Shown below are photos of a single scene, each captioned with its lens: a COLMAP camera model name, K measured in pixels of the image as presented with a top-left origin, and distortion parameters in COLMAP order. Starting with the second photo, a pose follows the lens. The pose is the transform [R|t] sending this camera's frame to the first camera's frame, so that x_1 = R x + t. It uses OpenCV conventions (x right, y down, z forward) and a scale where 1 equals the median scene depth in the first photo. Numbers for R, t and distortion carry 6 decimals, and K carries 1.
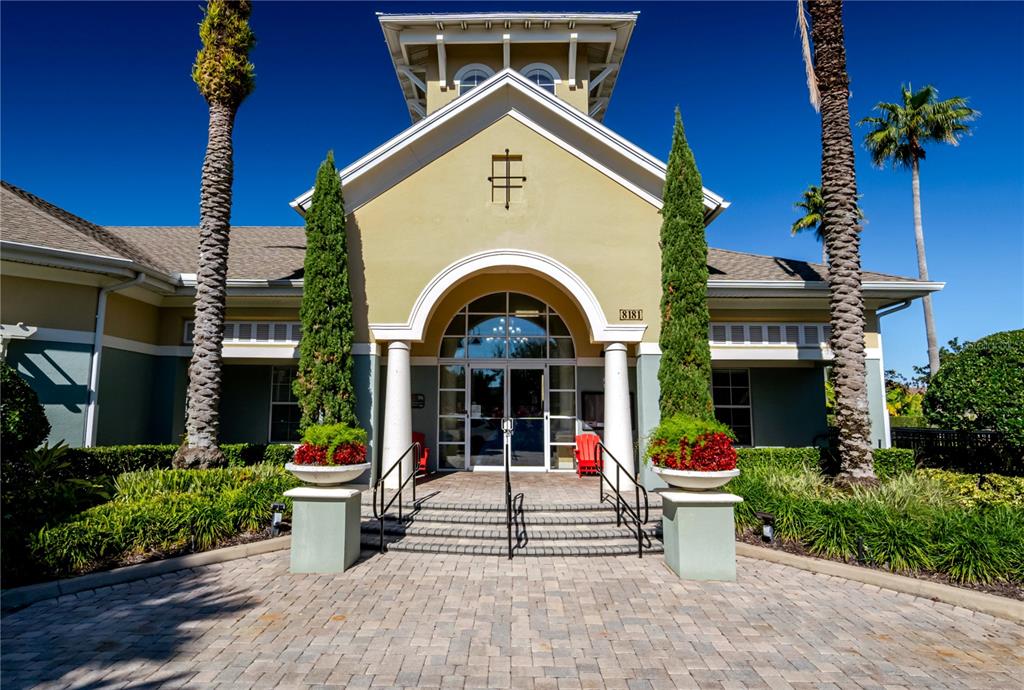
lens RADIAL K [[602.2, 0, 456.8], [0, 602.2, 326.9], [0, 0, 1]] dist [-0.018983, -0.005153]
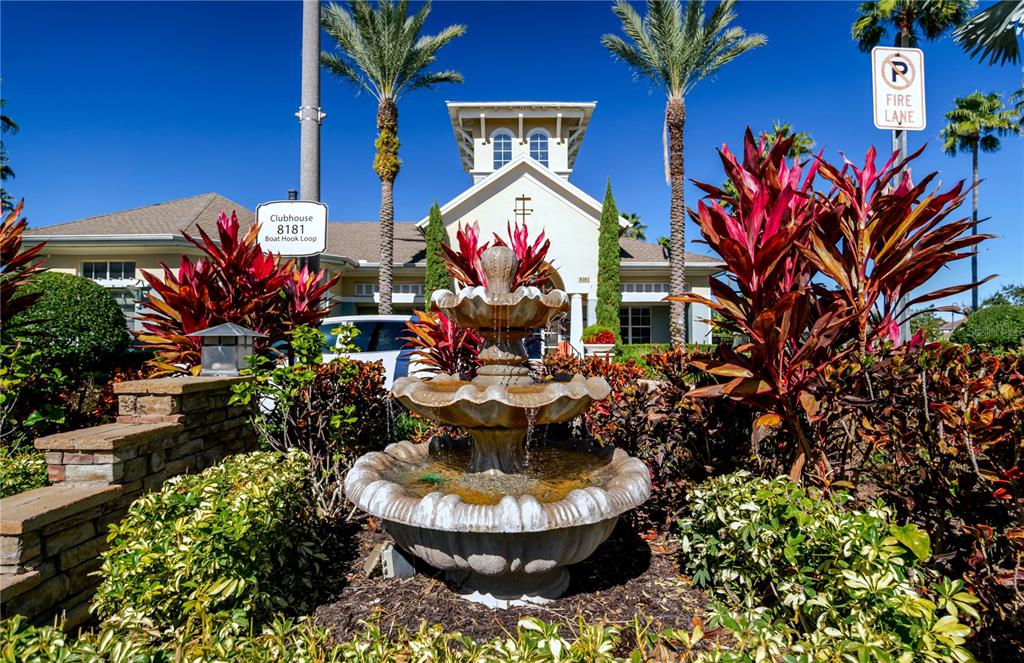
lens RADIAL K [[546.4, 0, 505.4], [0, 546.4, 339.3], [0, 0, 1]] dist [-0.020360, -0.000660]
pose [[0.997034, -0.014157, 0.075645, -0.127146], [0.004802, 0.992463, 0.122454, -0.051650], [-0.076808, -0.121727, 0.989587, -0.893996]]
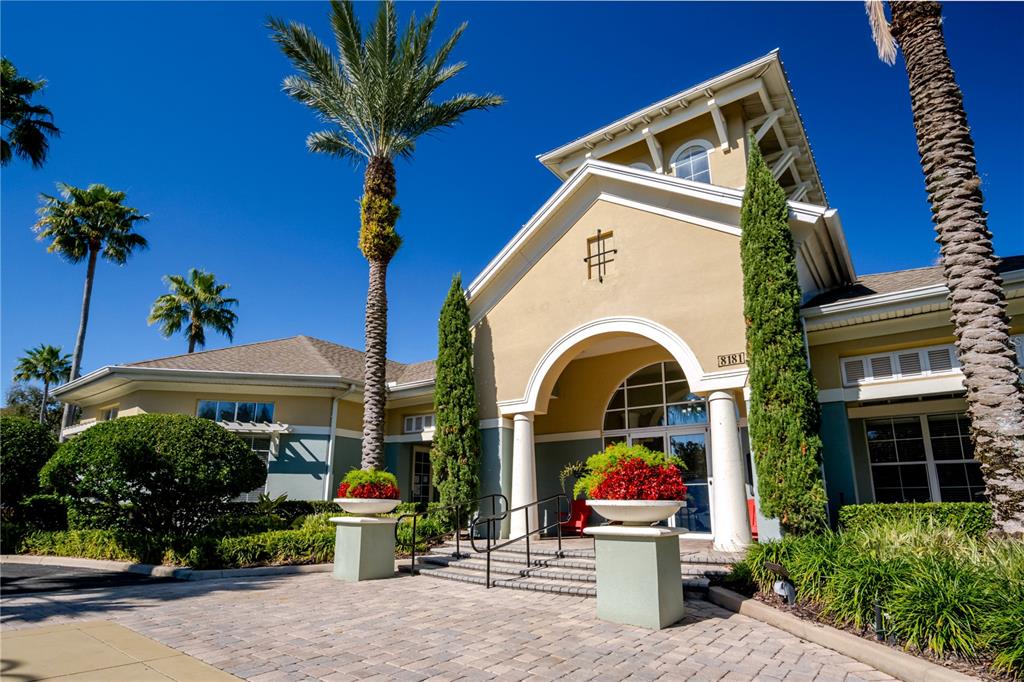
lens RADIAL K [[513.1, 0, 499.1], [0, 513.1, 397.3], [0, 0, 1]] dist [-0.017433, -0.003244]
pose [[0.814954, -0.123026, -0.566317, 0.470975], [0.075871, 0.991446, -0.106199, 0.100917], [0.574538, 0.043581, 0.817317, 0.167209]]
